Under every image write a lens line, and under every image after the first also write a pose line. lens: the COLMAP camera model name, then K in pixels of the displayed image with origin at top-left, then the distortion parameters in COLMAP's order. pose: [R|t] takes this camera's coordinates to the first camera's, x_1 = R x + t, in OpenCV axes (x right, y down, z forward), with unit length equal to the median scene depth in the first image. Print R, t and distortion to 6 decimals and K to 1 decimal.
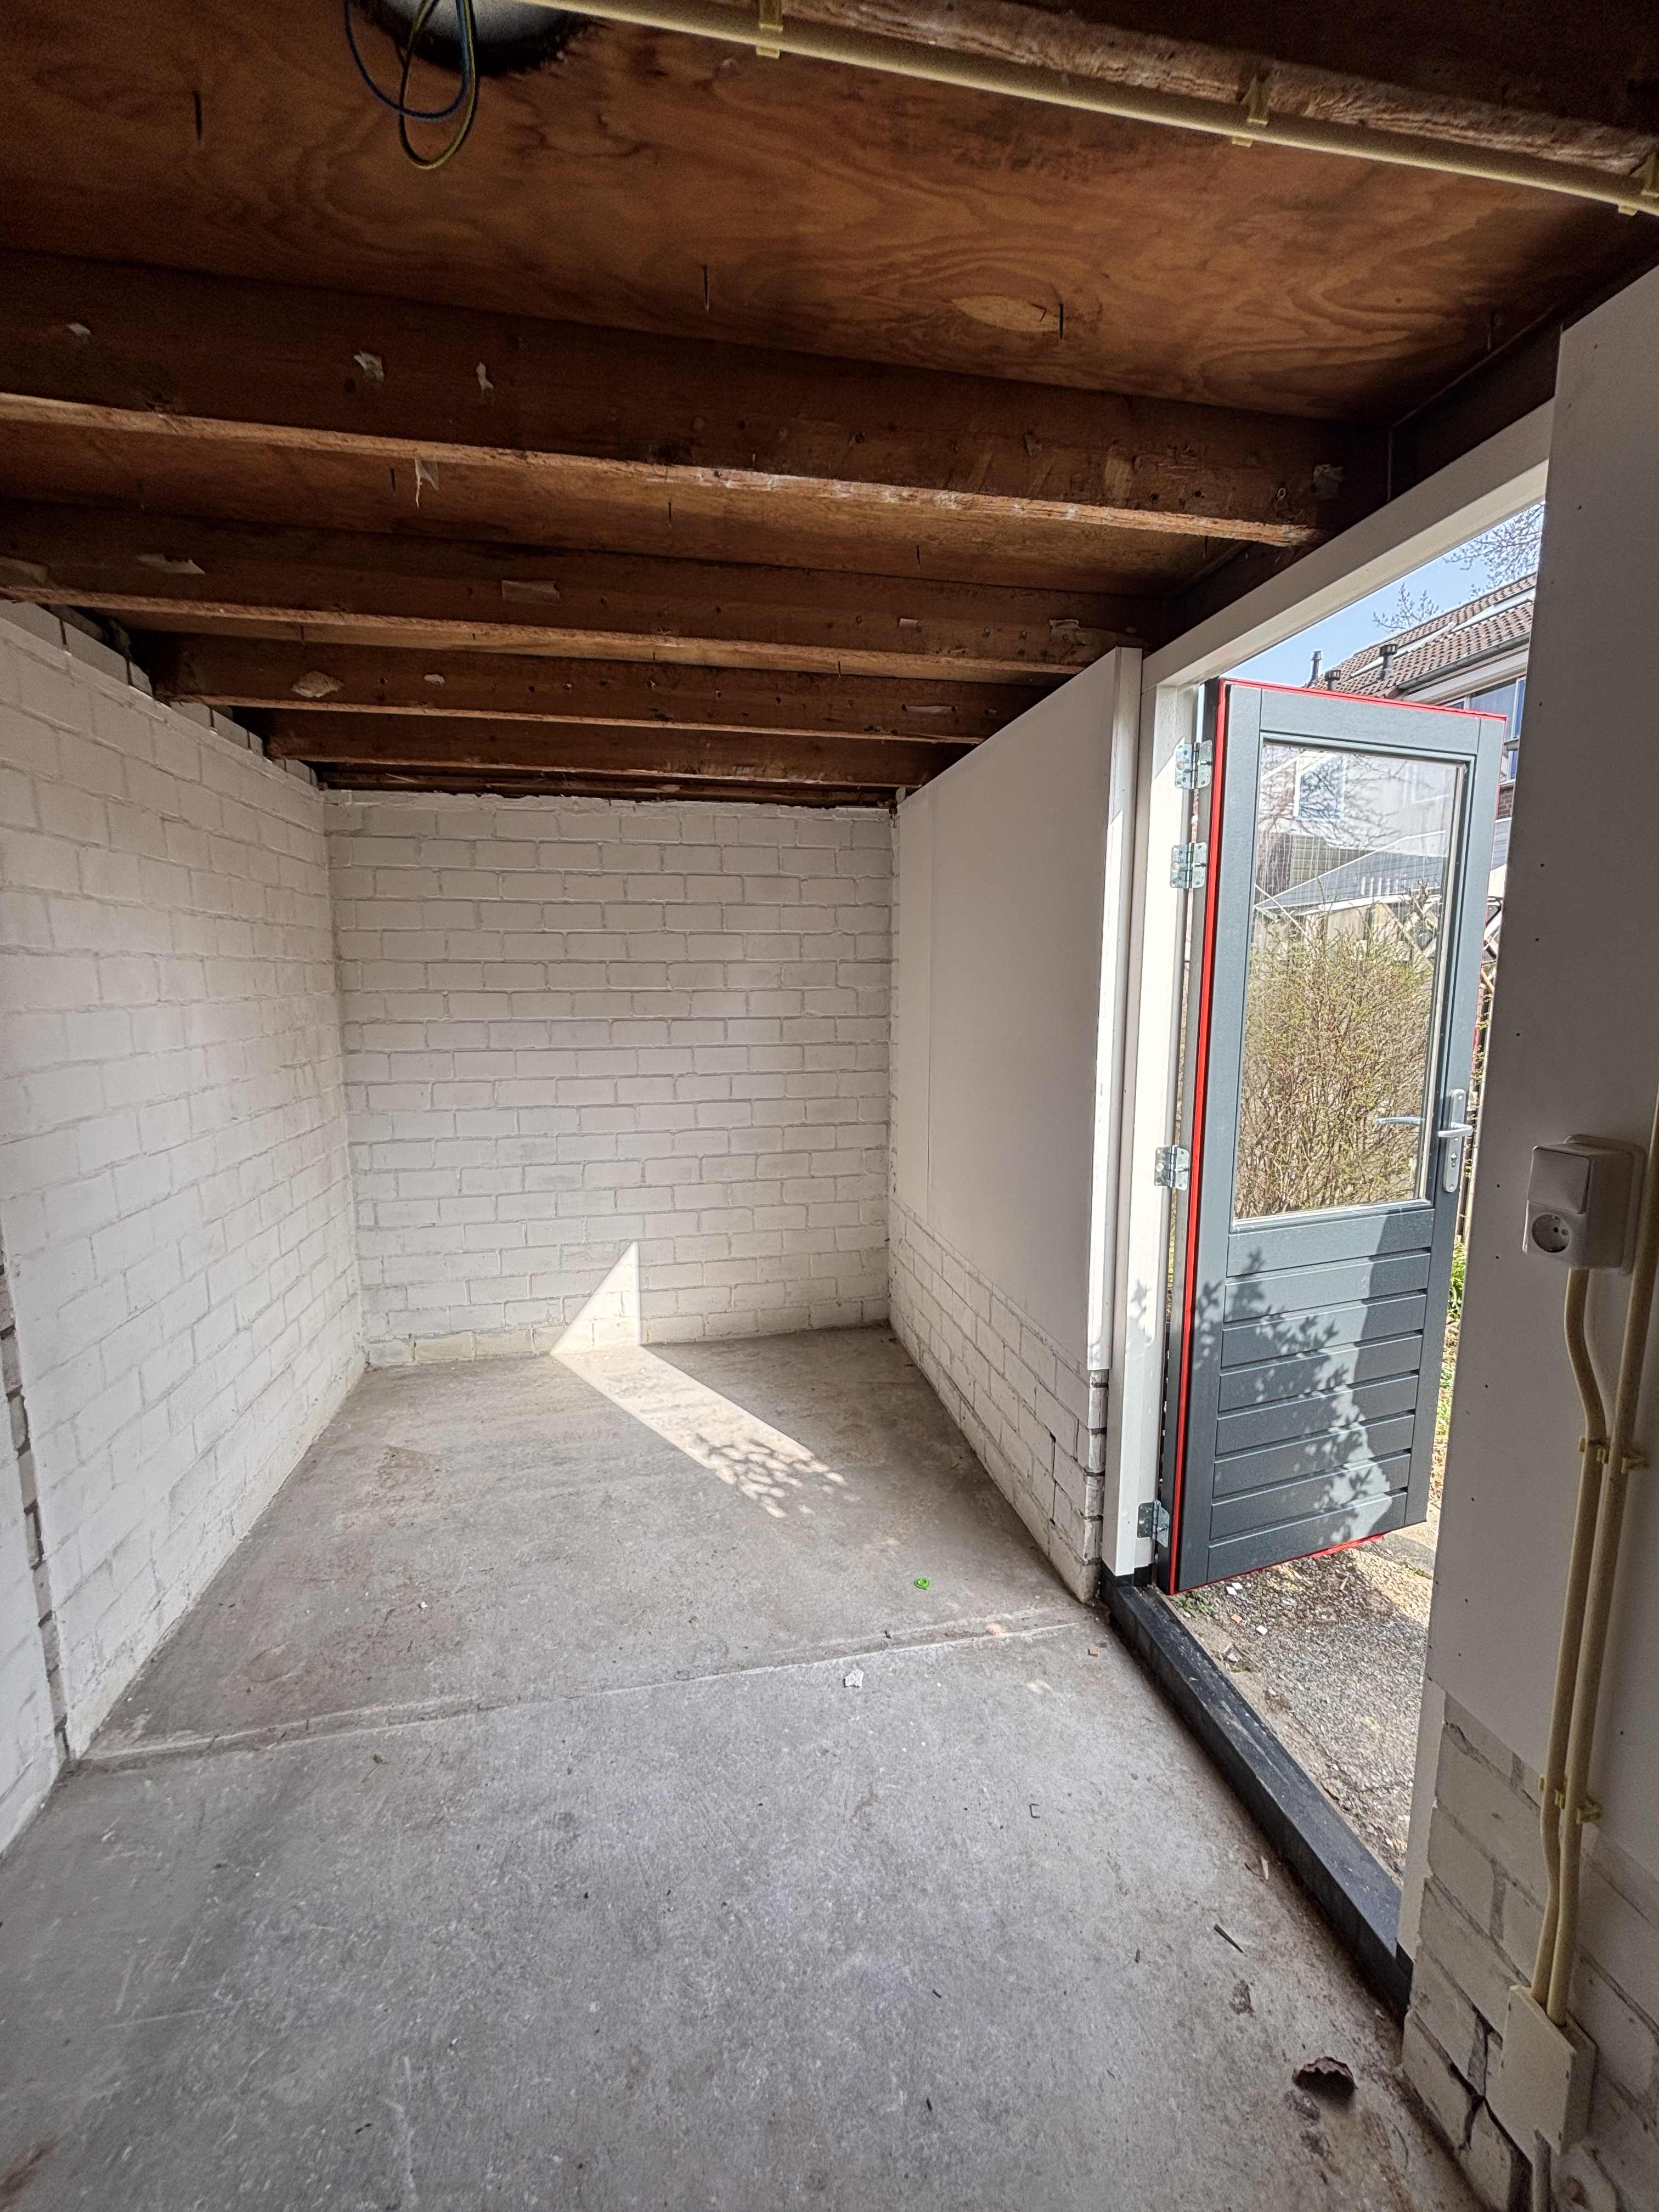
lens RADIAL K [[891.6, 0, 831.5], [0, 891.6, 1100.3], [0, 0, 1]] dist [0.000082, 0.000009]
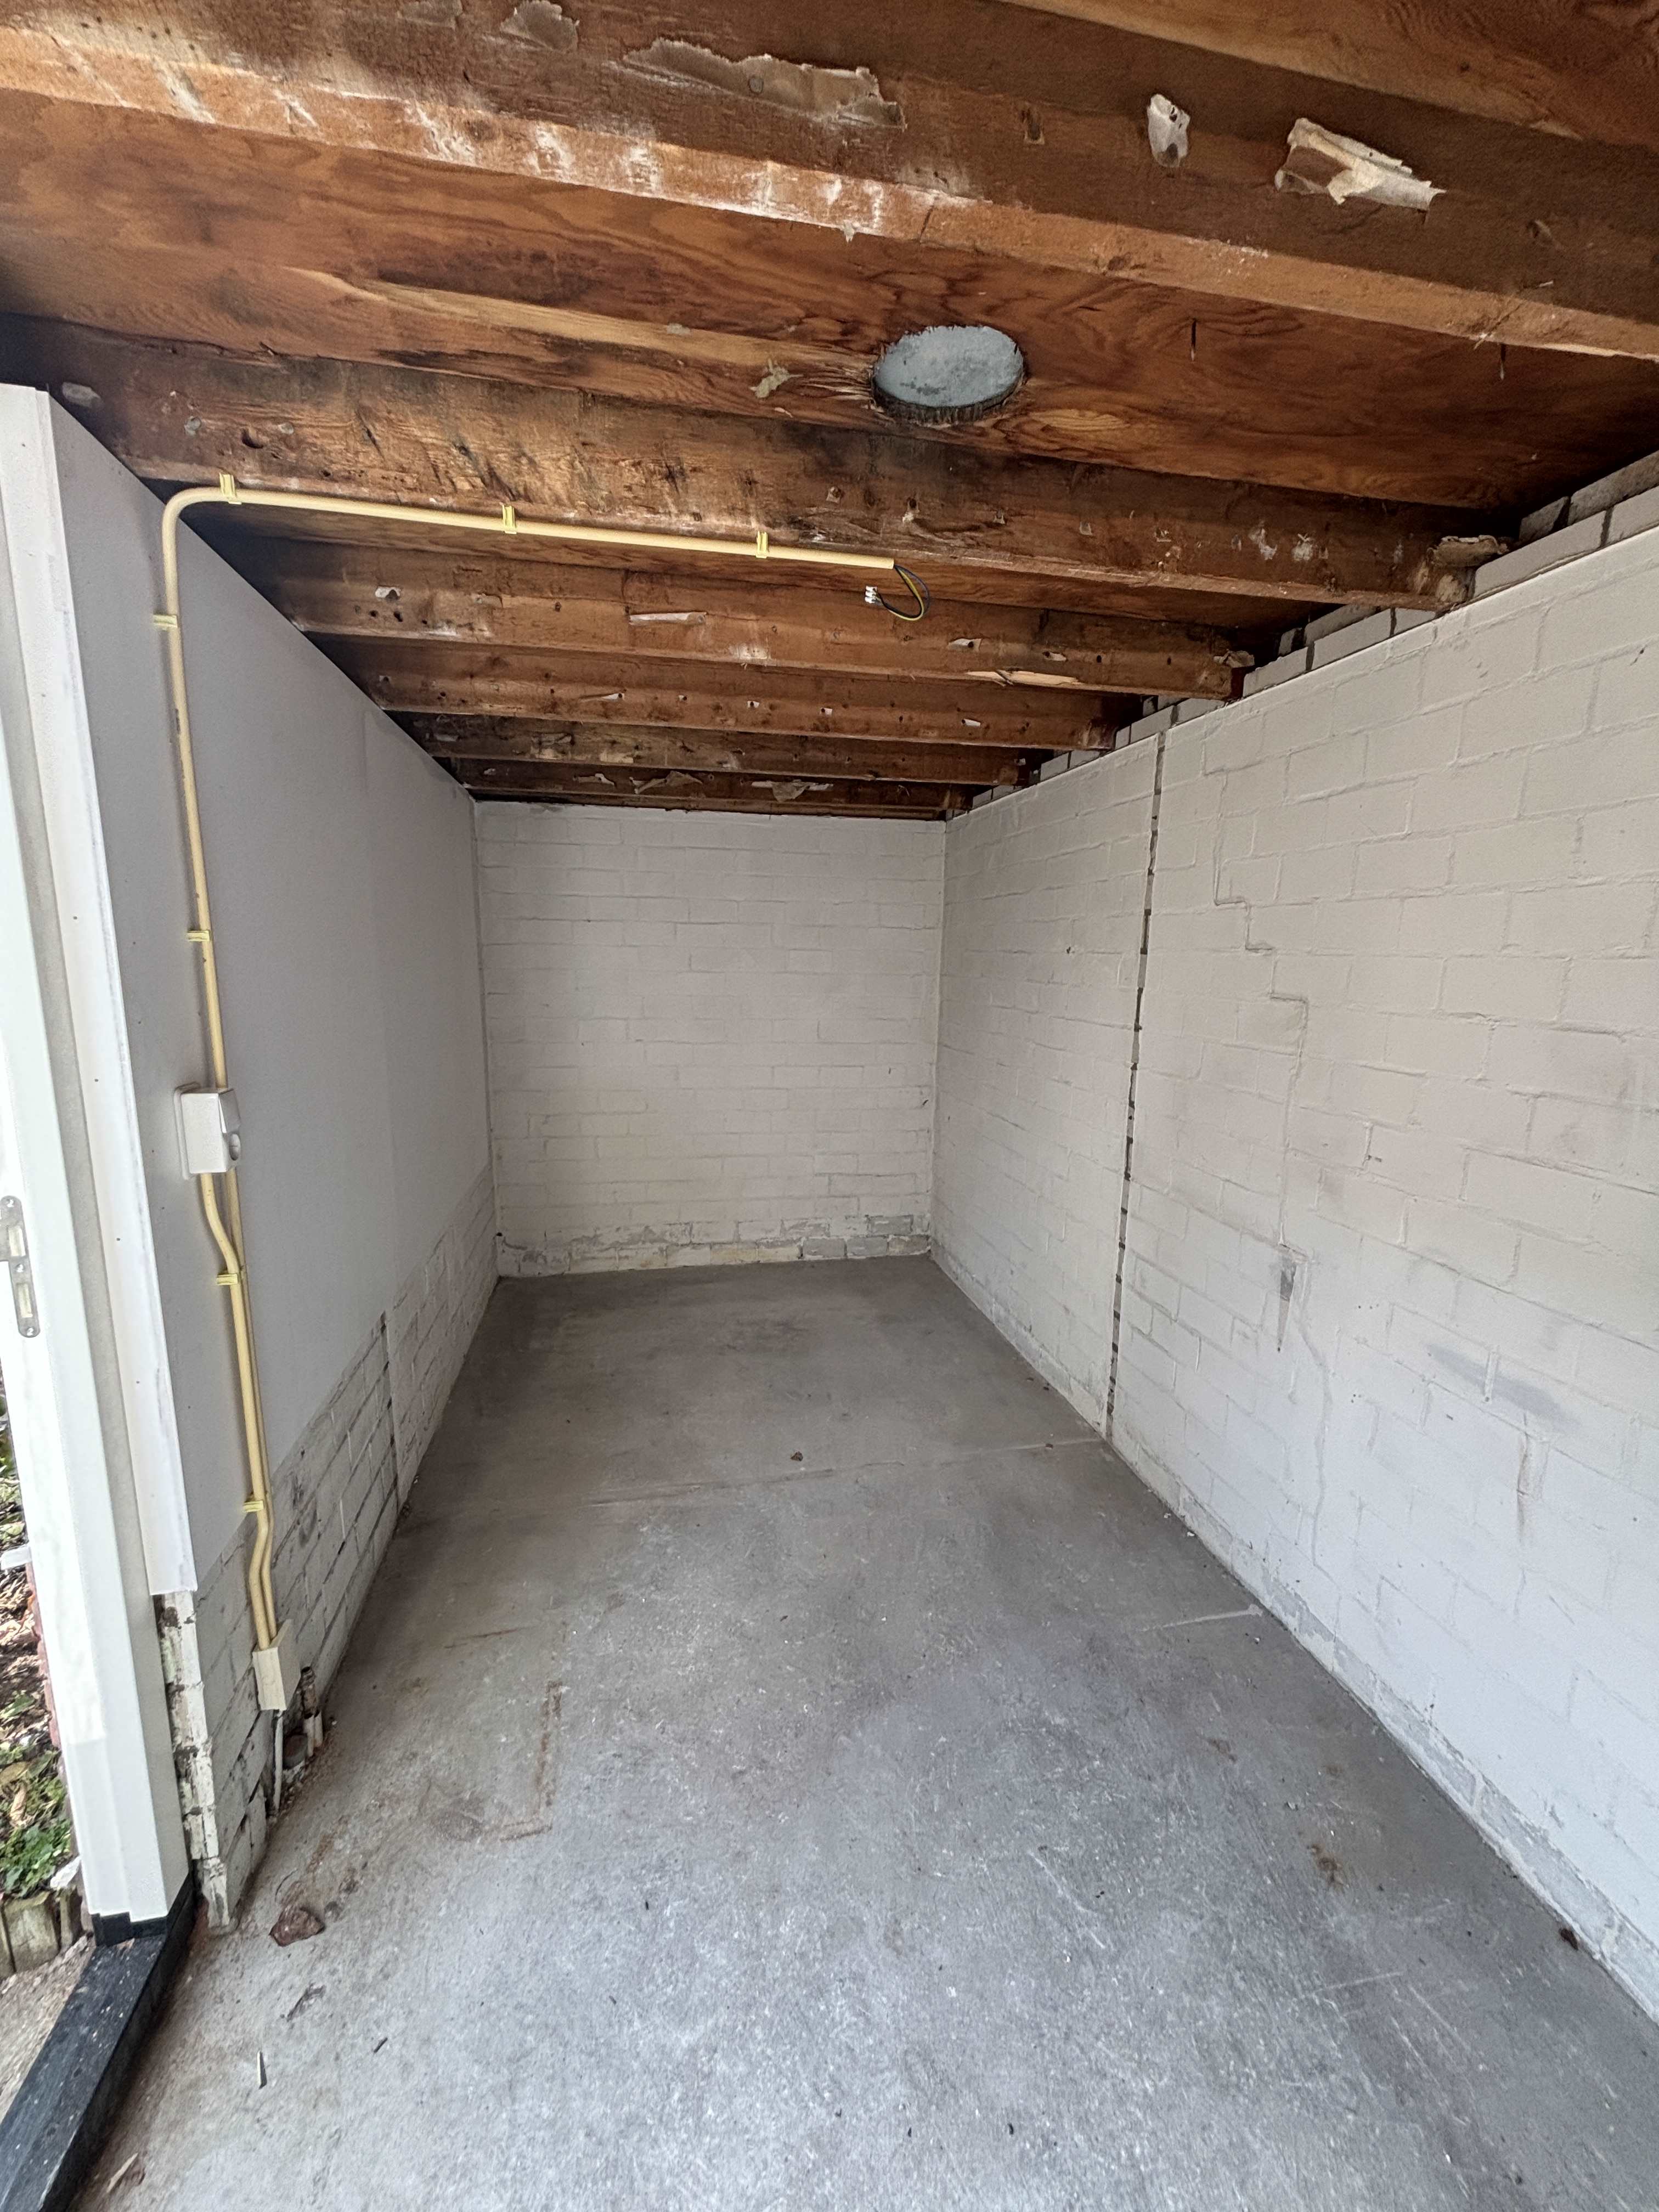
lens RADIAL K [[891.6, 0, 826.0], [0, 891.6, 1107.0], [0, 0, 1]] dist [0.000082, 0.000009]
pose [[-0.999868, -0.012582, -0.010297, -0.095739], [-0.015164, 0.950141, 0.311452, -0.255886], [0.005865, 0.311567, -0.950206, 1.602637]]
